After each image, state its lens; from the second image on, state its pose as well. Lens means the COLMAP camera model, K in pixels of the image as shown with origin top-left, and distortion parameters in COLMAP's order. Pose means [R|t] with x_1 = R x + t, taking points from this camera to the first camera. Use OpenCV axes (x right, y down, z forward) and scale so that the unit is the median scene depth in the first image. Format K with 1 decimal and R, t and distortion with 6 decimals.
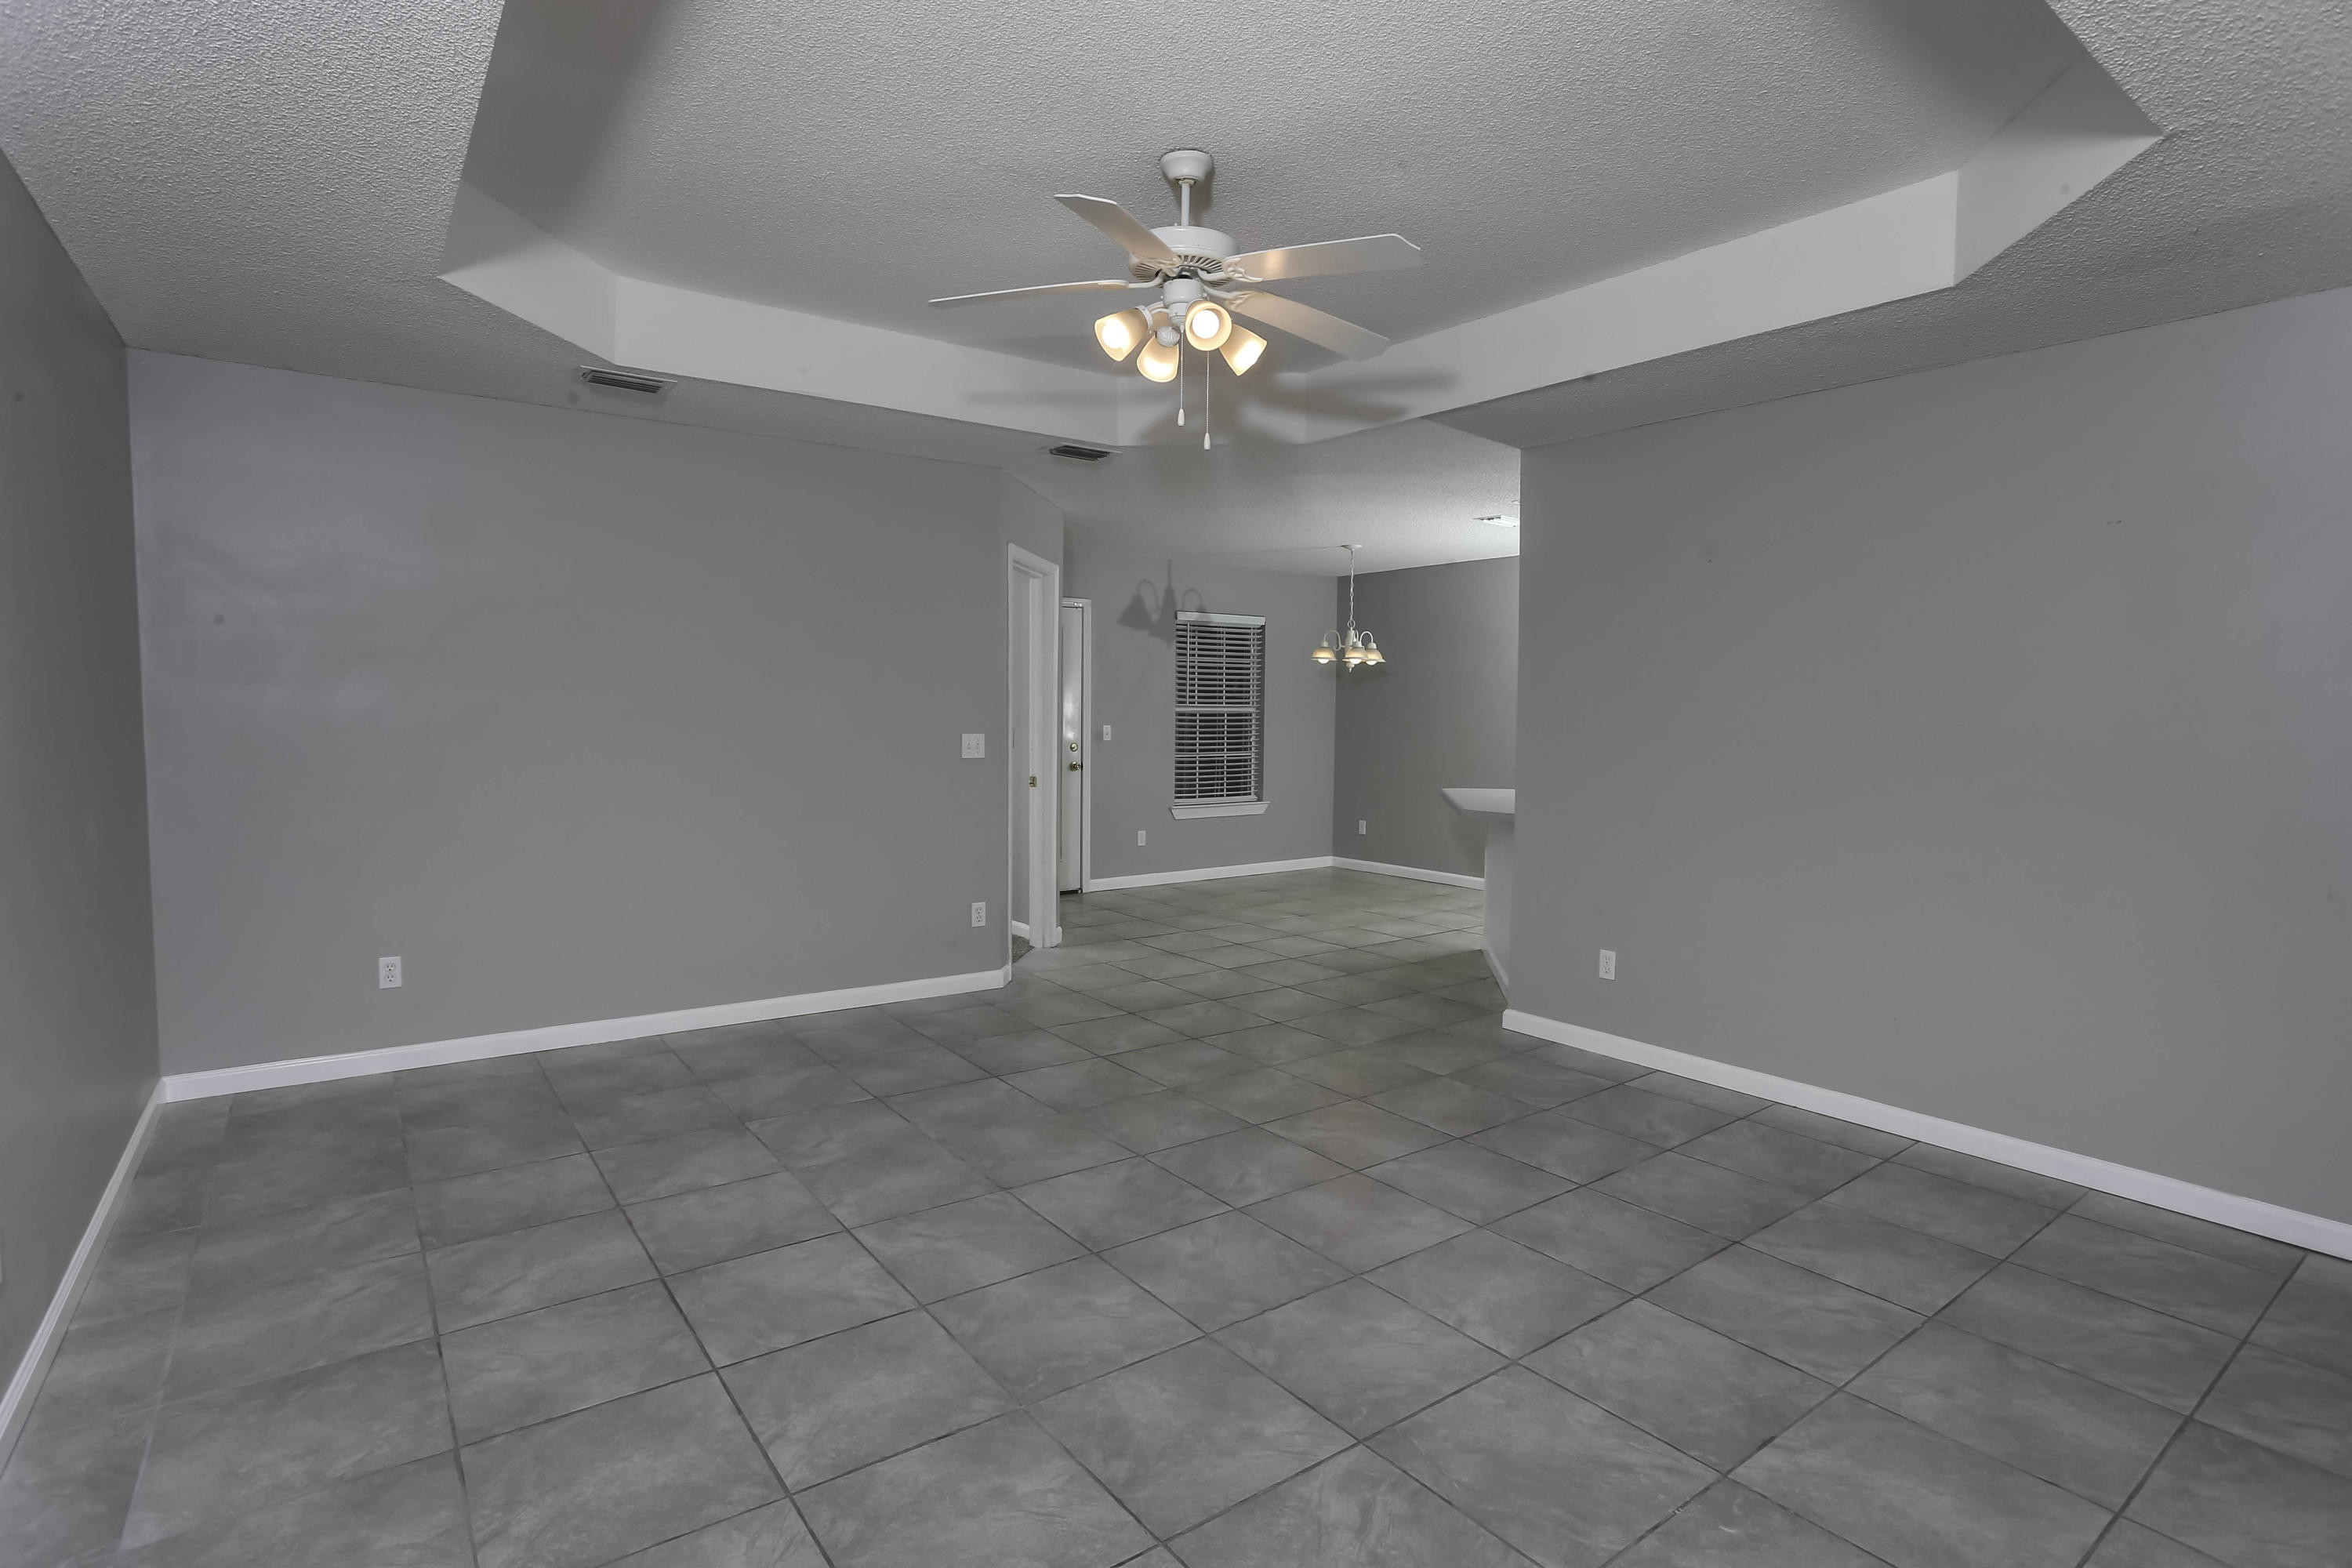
lens RADIAL K [[1166.7, 0, 1173.3], [0, 1166.7, 770.5], [0, 0, 1]] dist [-0.067622, 0.024755]
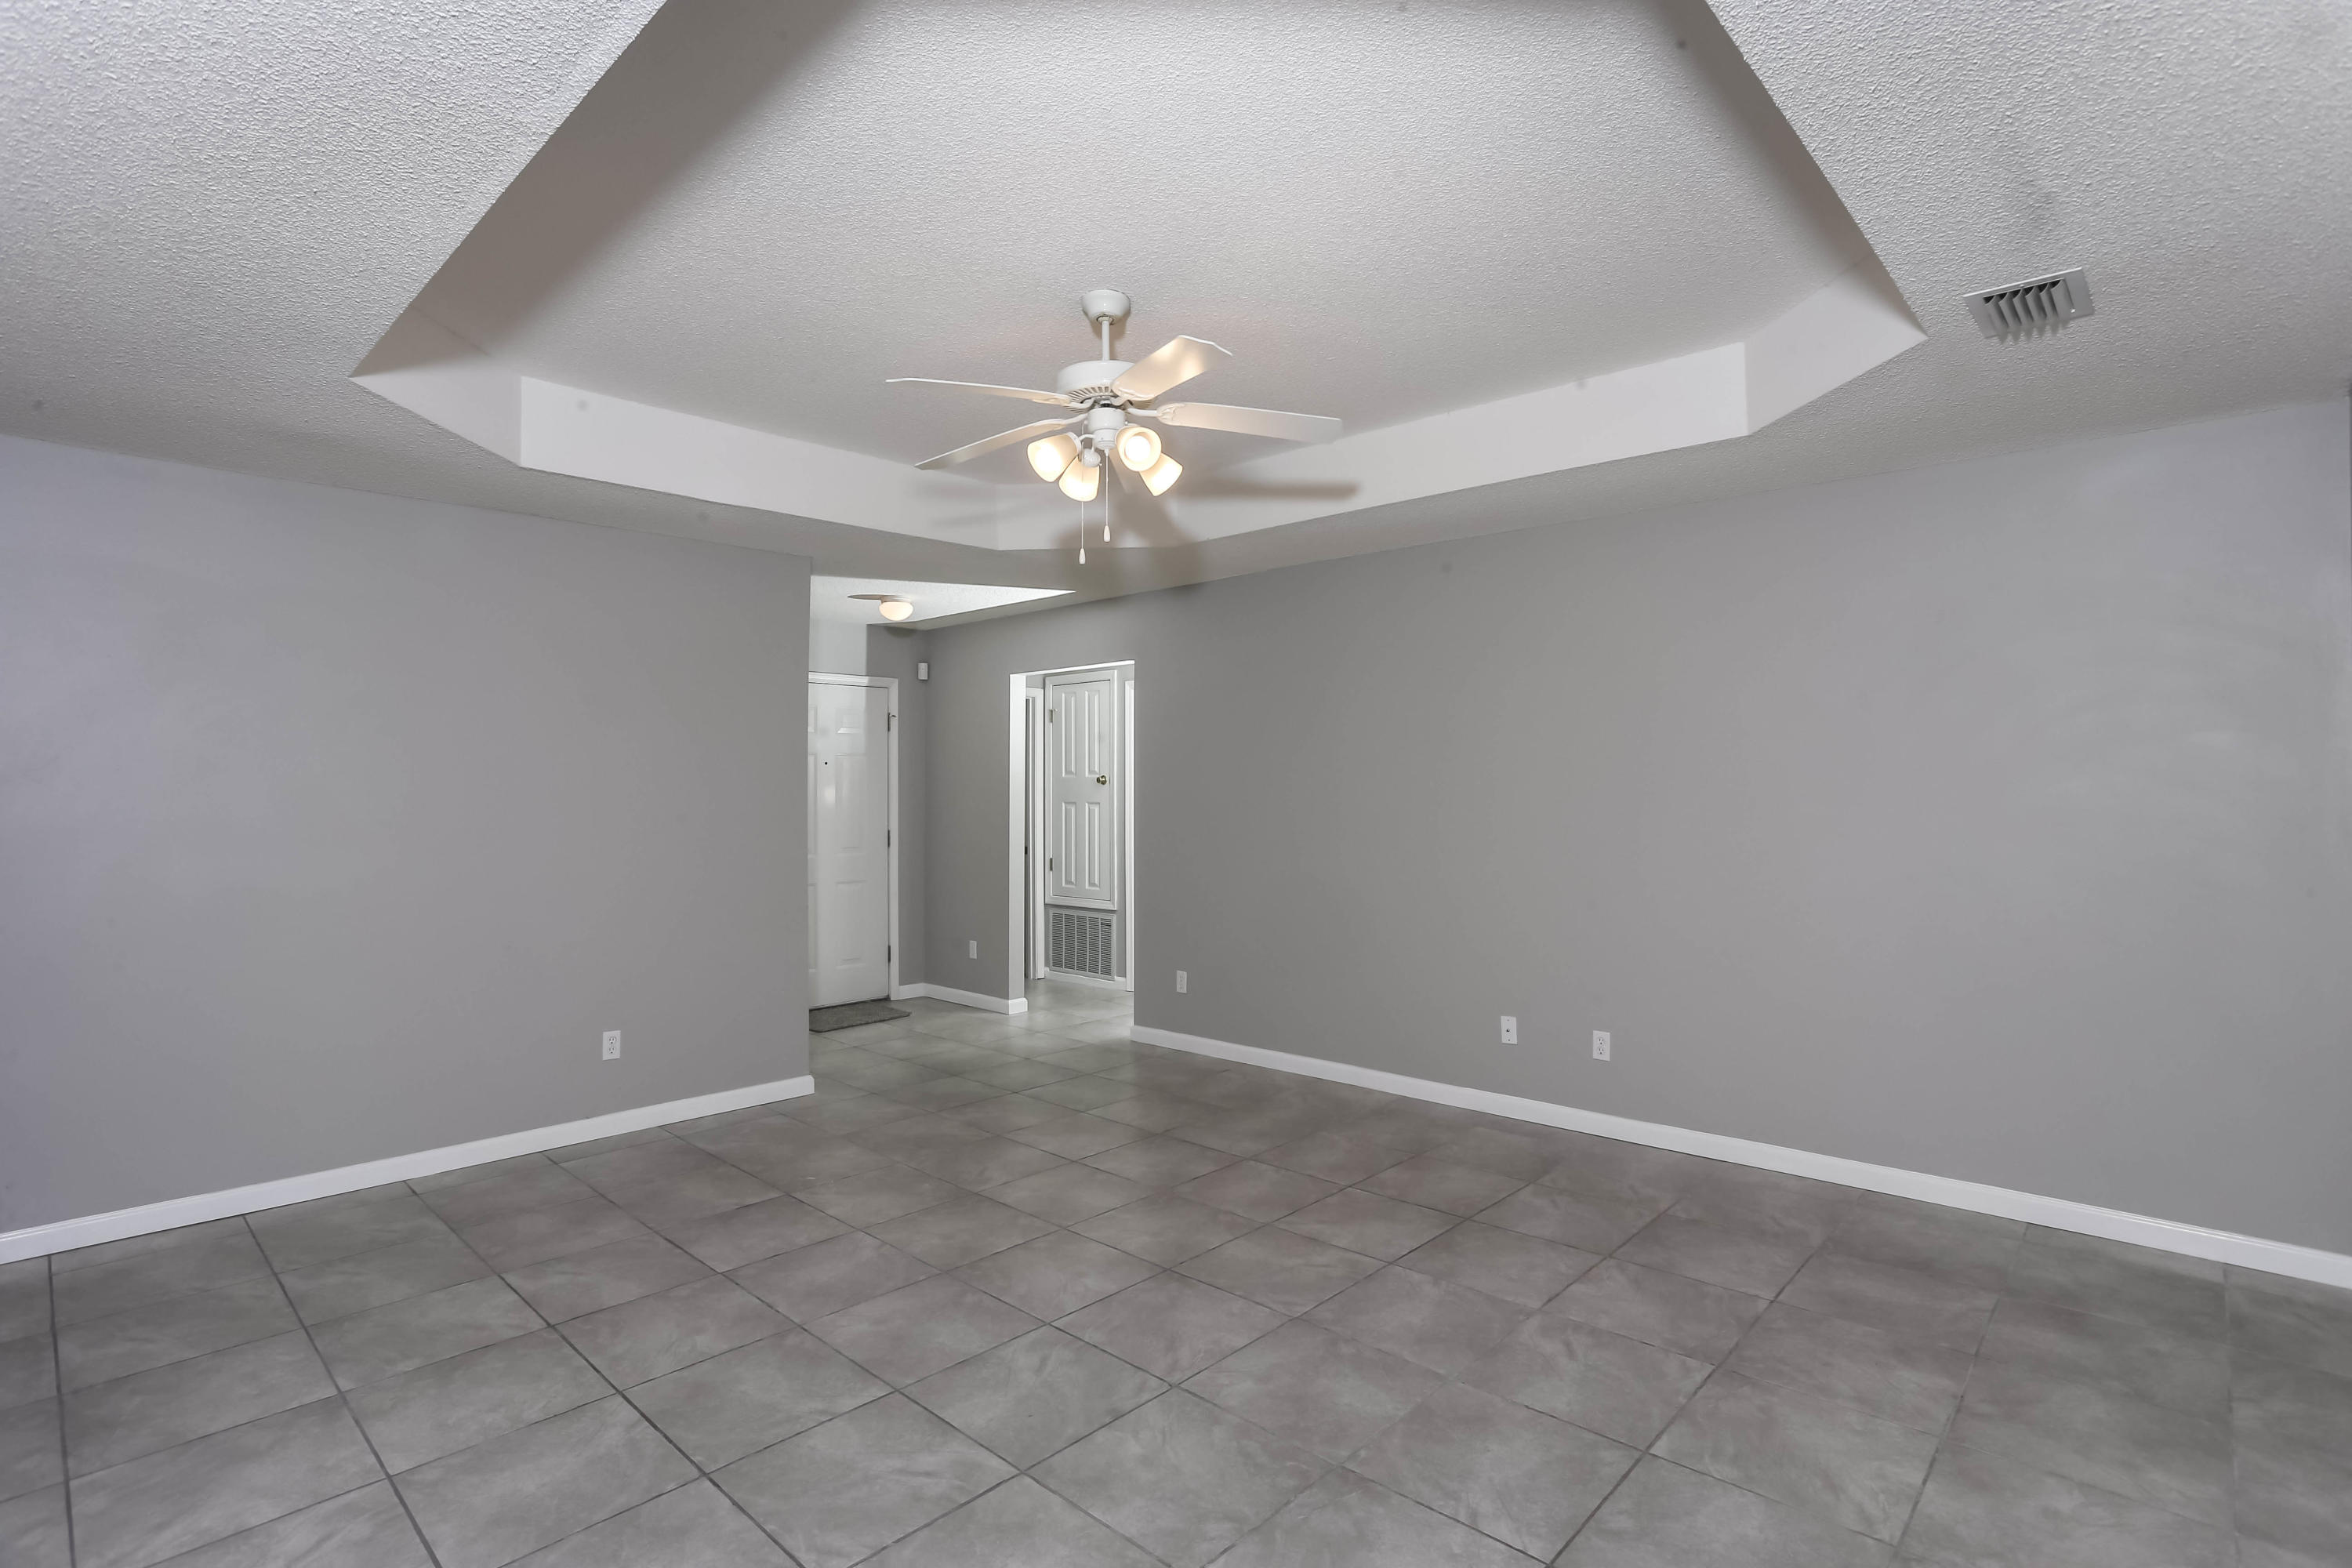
lens RADIAL K [[1166.7, 0, 1173.3], [0, 1166.7, 770.5], [0, 0, 1]] dist [-0.067622, 0.024755]
pose [[-0.984283, -0.009936, -0.176319, 0.132707], [-0.017472, 0.998996, 0.041241, -0.129407], [0.175733, 0.043674, -0.983469, 2.061372]]
